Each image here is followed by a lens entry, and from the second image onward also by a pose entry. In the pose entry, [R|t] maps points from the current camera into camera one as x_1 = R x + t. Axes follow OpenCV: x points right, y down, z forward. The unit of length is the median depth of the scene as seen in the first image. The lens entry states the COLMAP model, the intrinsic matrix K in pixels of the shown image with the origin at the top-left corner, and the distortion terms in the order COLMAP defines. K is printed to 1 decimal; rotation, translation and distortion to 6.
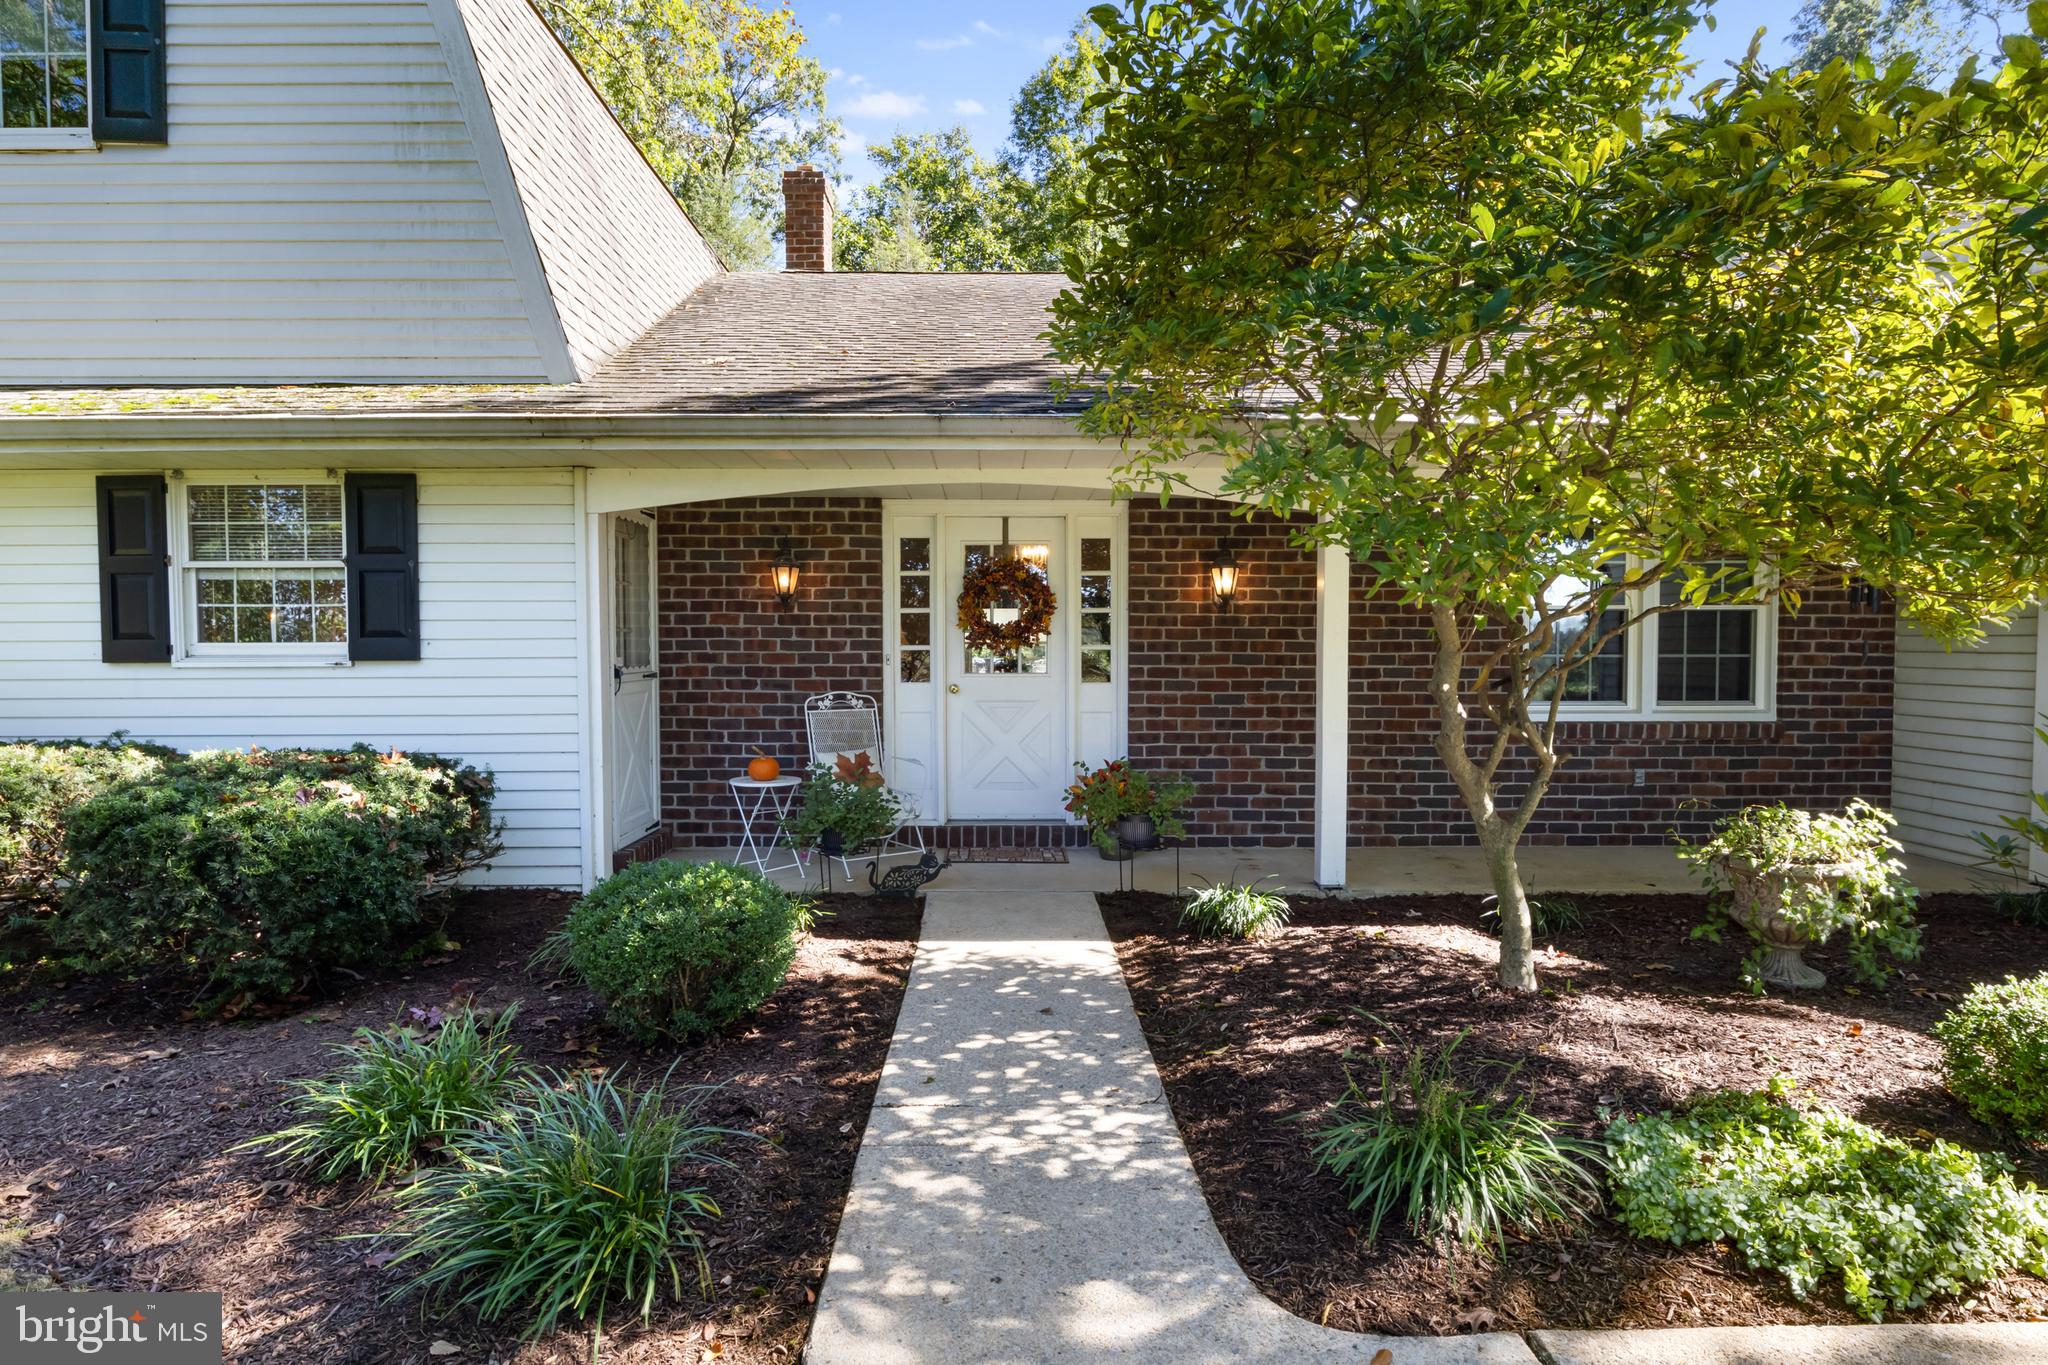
lens RADIAL K [[1117.4, 0, 1024.0], [0, 1117.4, 682.5], [0, 0, 1]] dist [-0.017161, -0.000257]
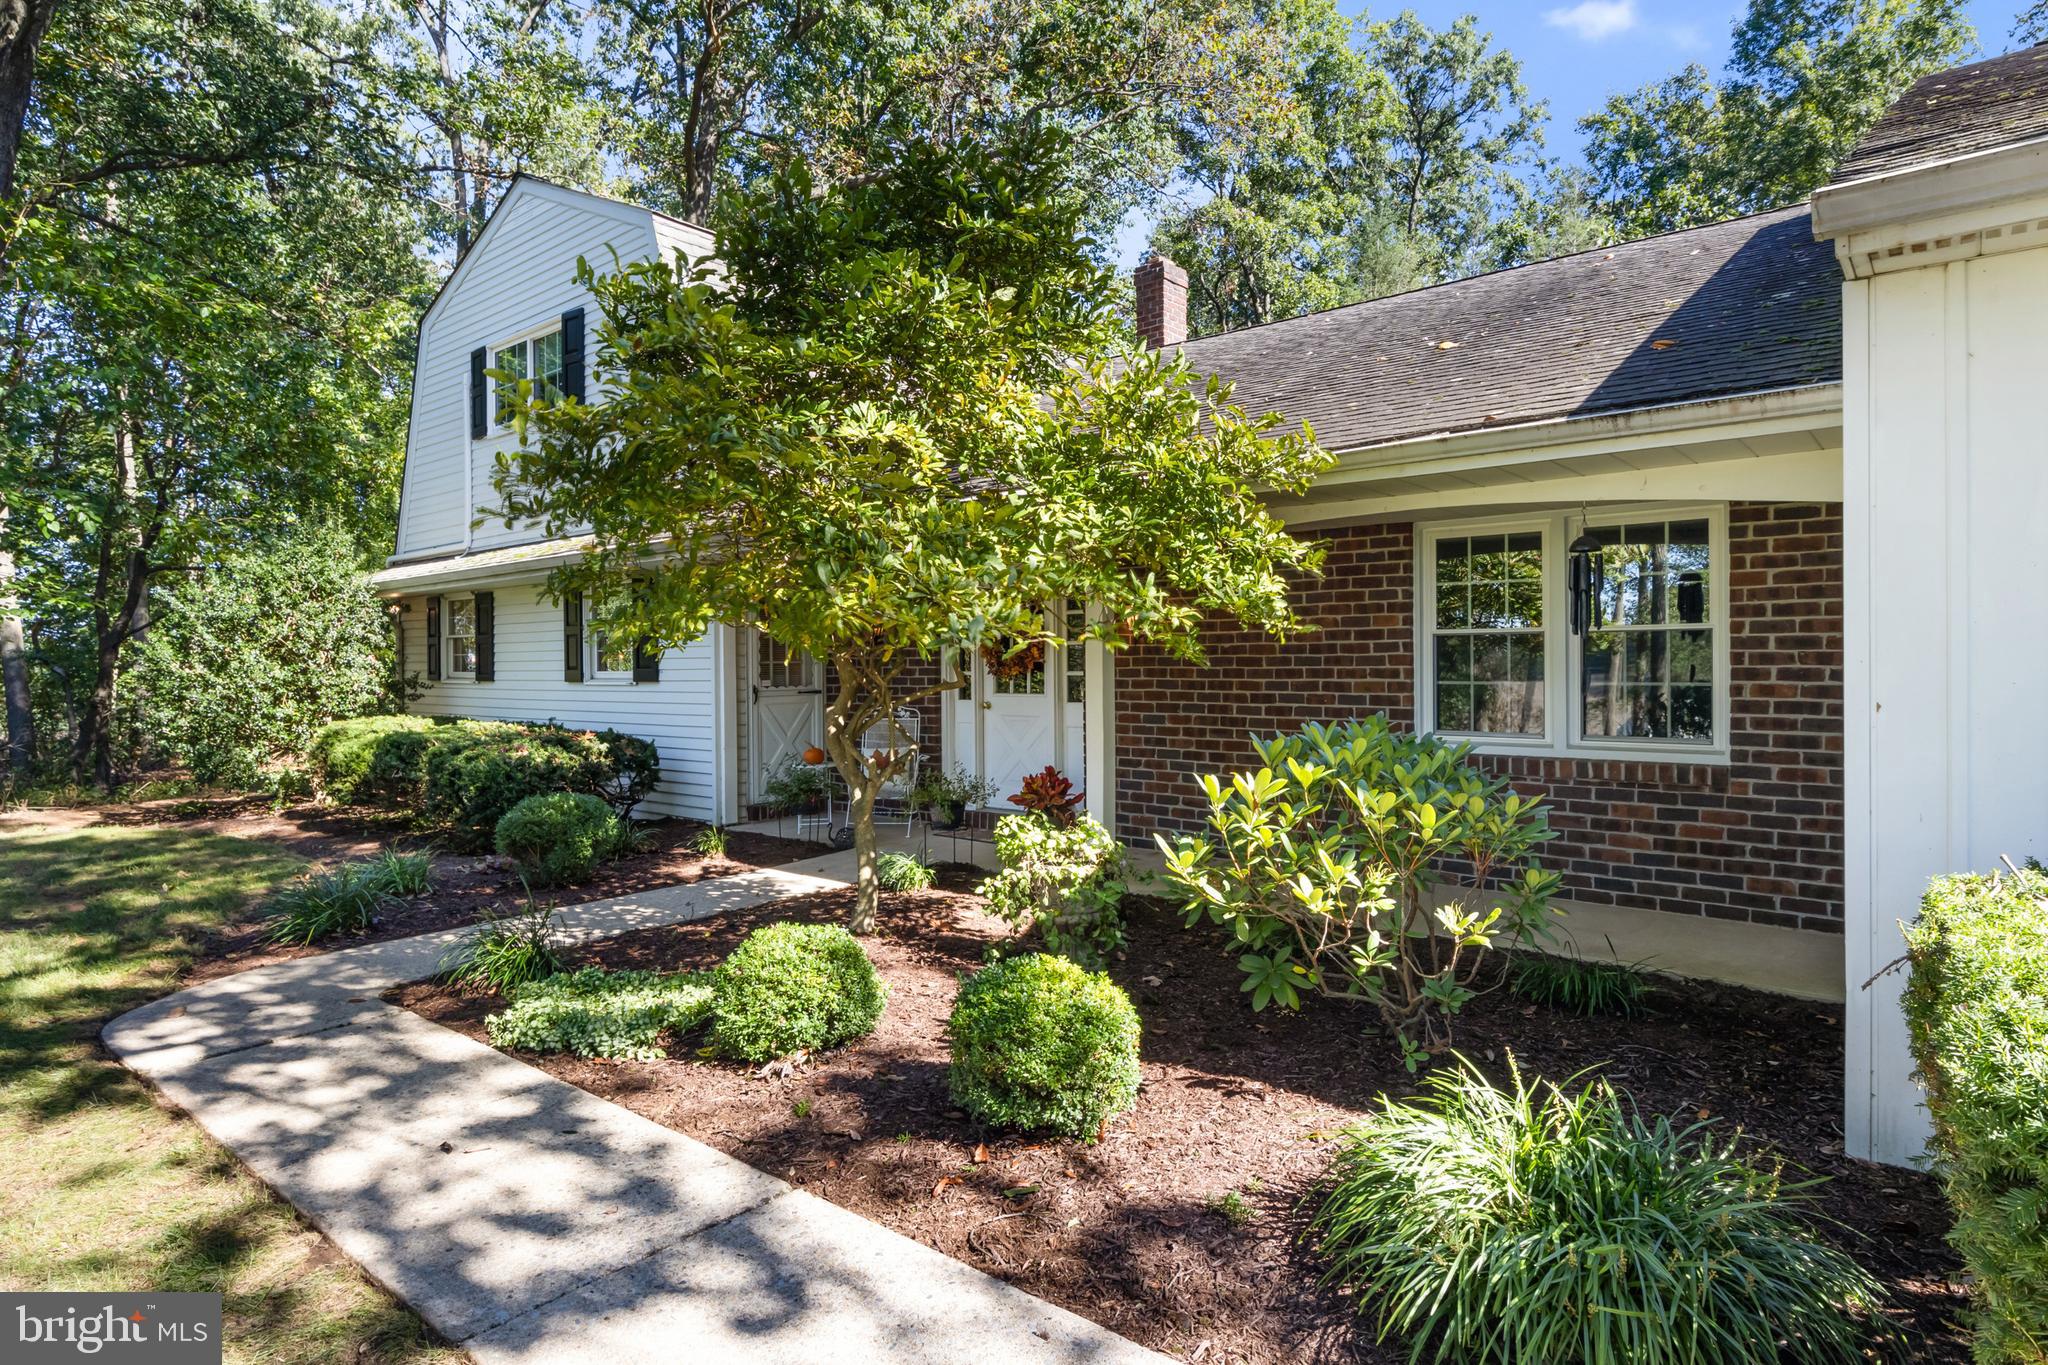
lens RADIAL K [[1117.4, 0, 1024.0], [0, 1117.4, 682.5], [0, 0, 1]] dist [-0.017161, -0.000257]
pose [[0.756639, 0.007314, -0.653792, 0.845748], [-0.013703, 0.999895, -0.004673, -0.015403], [0.653690, 0.012495, 0.756659, 0.047649]]
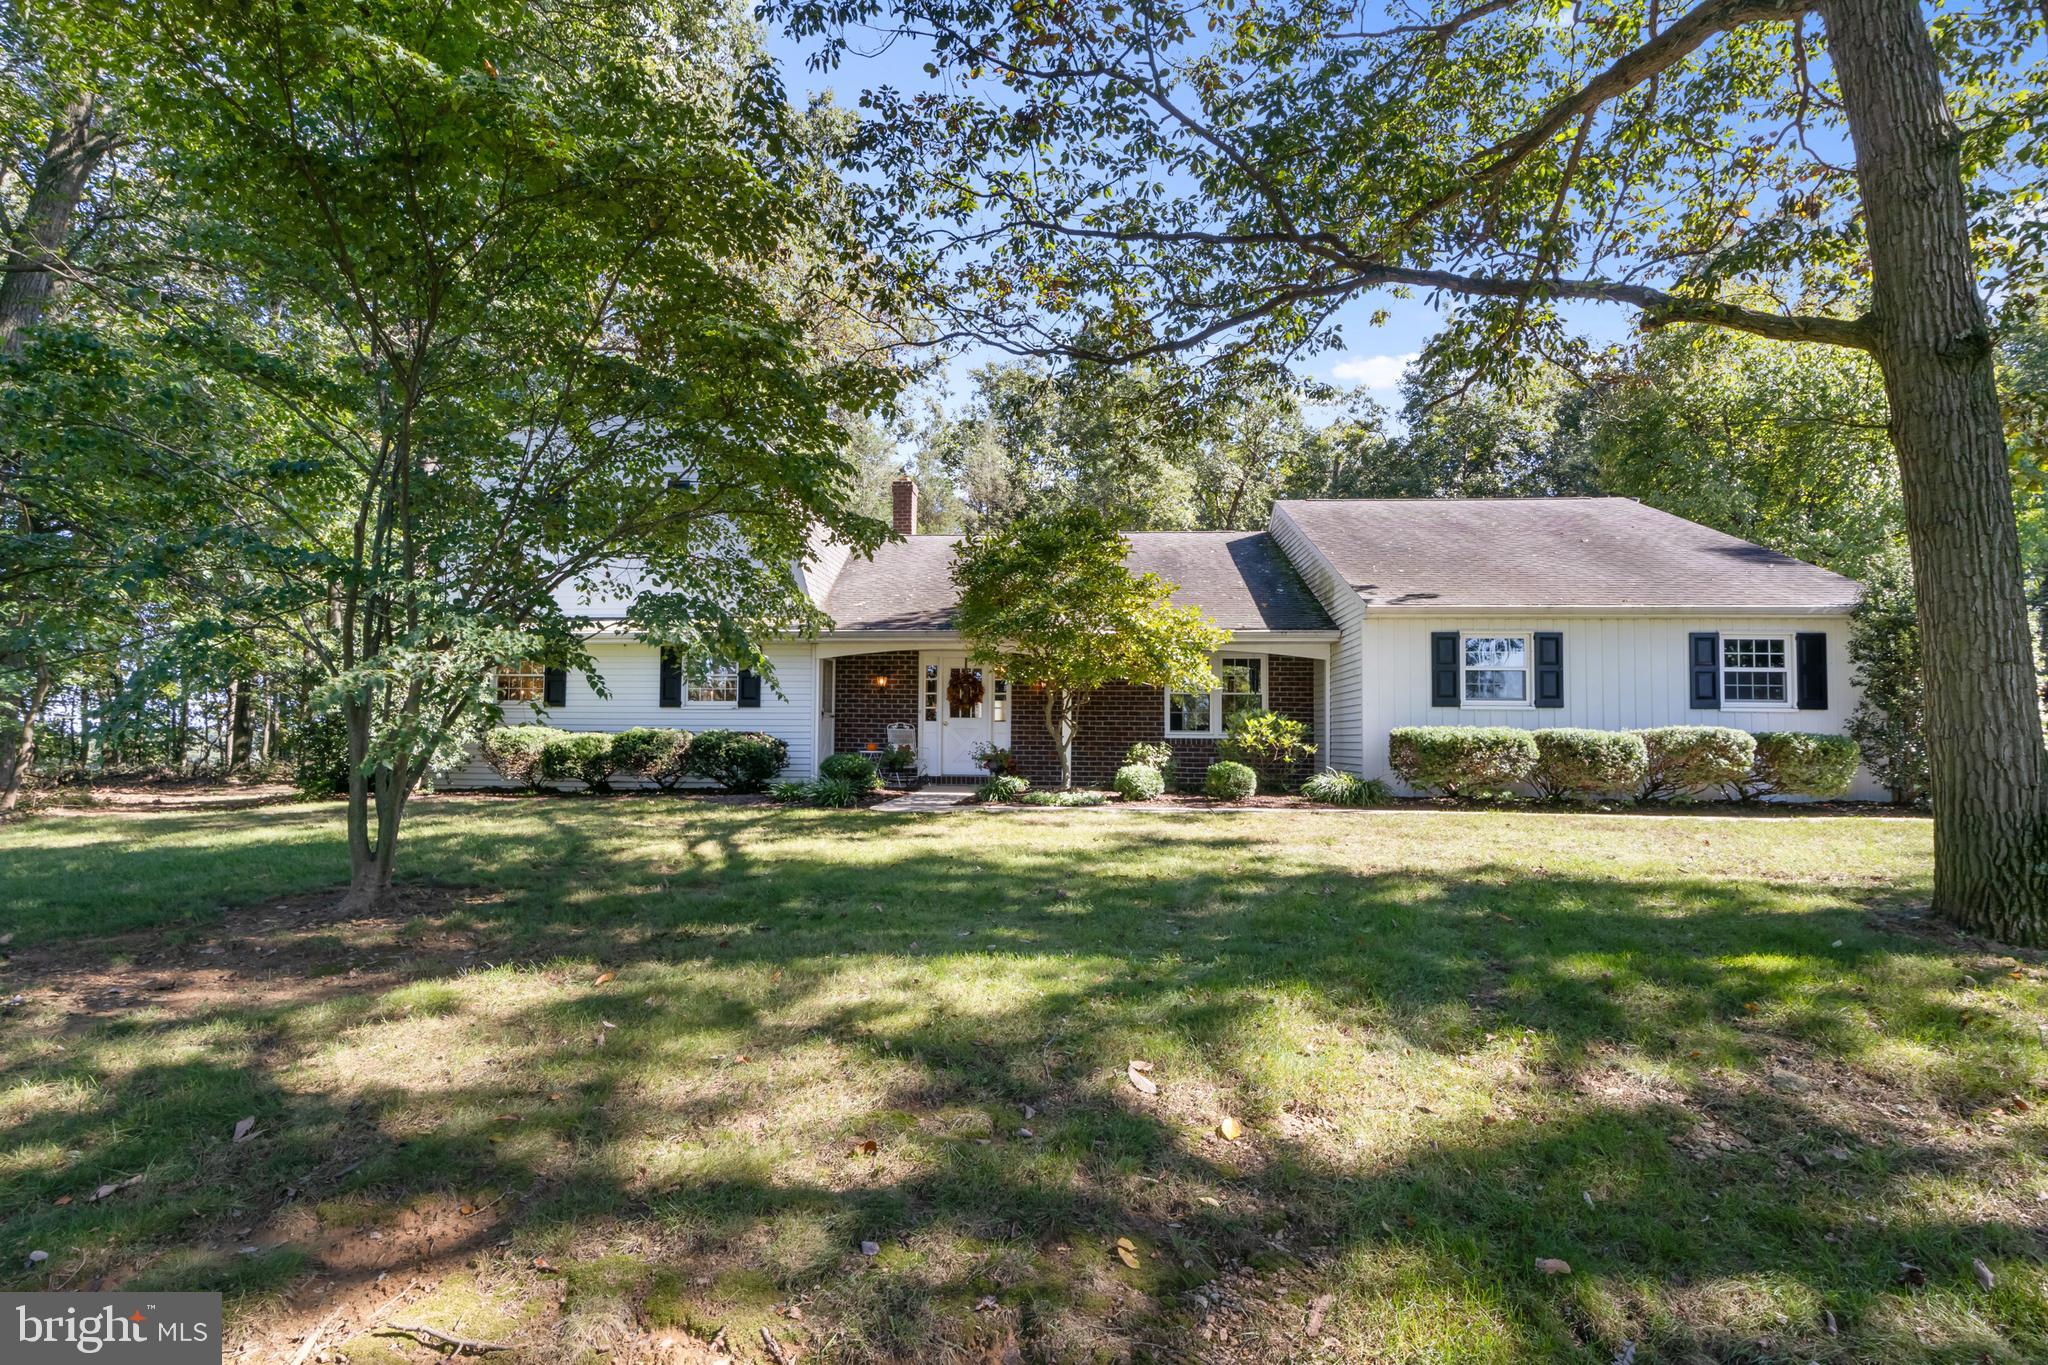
lens RADIAL K [[1004.5, 0, 1024.0], [0, 1004.5, 682.5], [0, 0, 1]] dist [-0.075124, -0.000192]
pose [[0.995691, 0.002895, -0.092692, 0.339891], [-0.011964, 0.995169, -0.097442, 0.137571], [0.091962, 0.098131, 0.990915, -1.324856]]
